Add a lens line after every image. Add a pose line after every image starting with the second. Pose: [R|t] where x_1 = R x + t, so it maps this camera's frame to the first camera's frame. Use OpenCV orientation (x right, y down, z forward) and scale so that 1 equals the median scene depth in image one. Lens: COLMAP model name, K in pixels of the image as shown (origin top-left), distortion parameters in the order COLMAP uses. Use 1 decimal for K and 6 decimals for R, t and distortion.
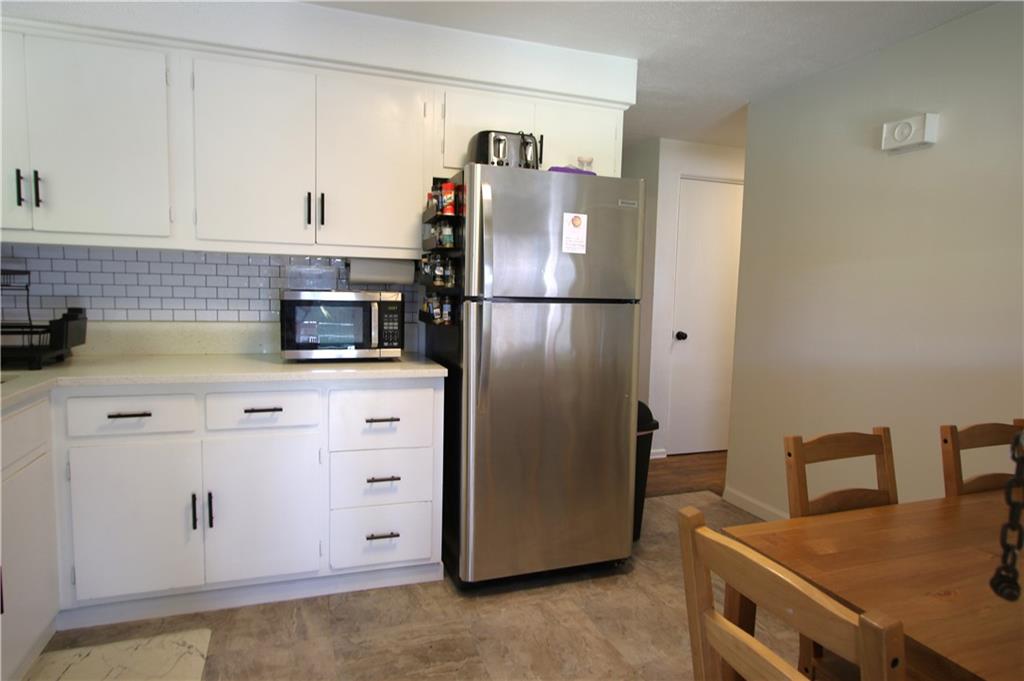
lens RADIAL K [[602.6, 0, 512.0], [0, 602.6, 340.5], [0, 0, 1]] dist [-0.018410, 0.001568]
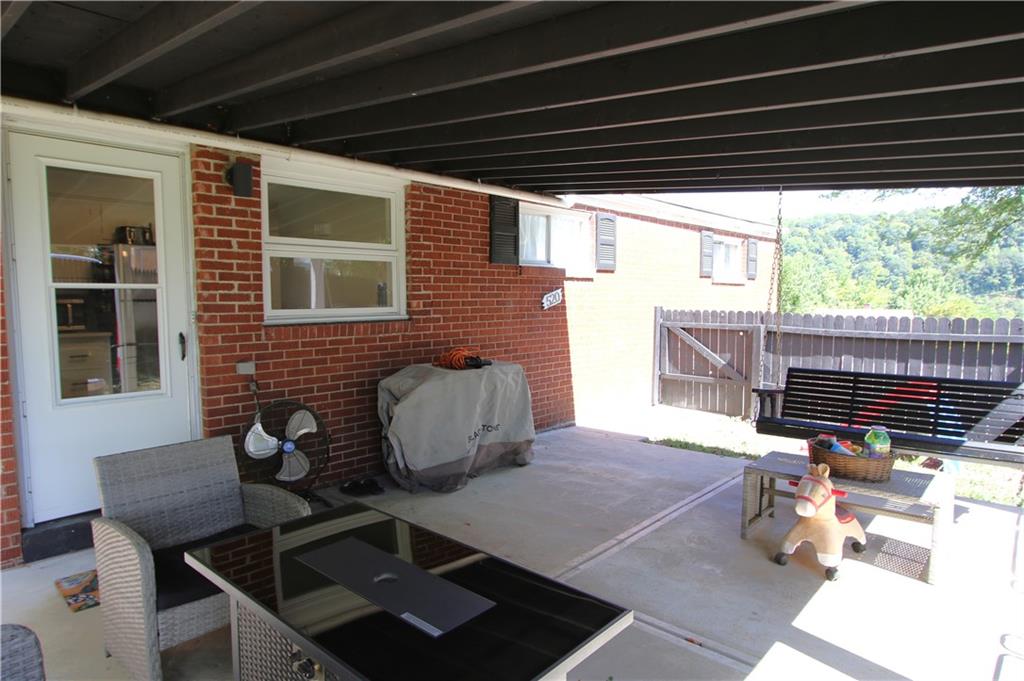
lens RADIAL K [[602.6, 0, 512.0], [0, 602.6, 340.5], [0, 0, 1]] dist [-0.018410, 0.001568]
pose [[0.876465, -0.060328, 0.477672, 0.134144], [0.065063, 0.997859, 0.006644, 0.156442], [-0.477050, 0.025256, 0.878513, -1.638967]]
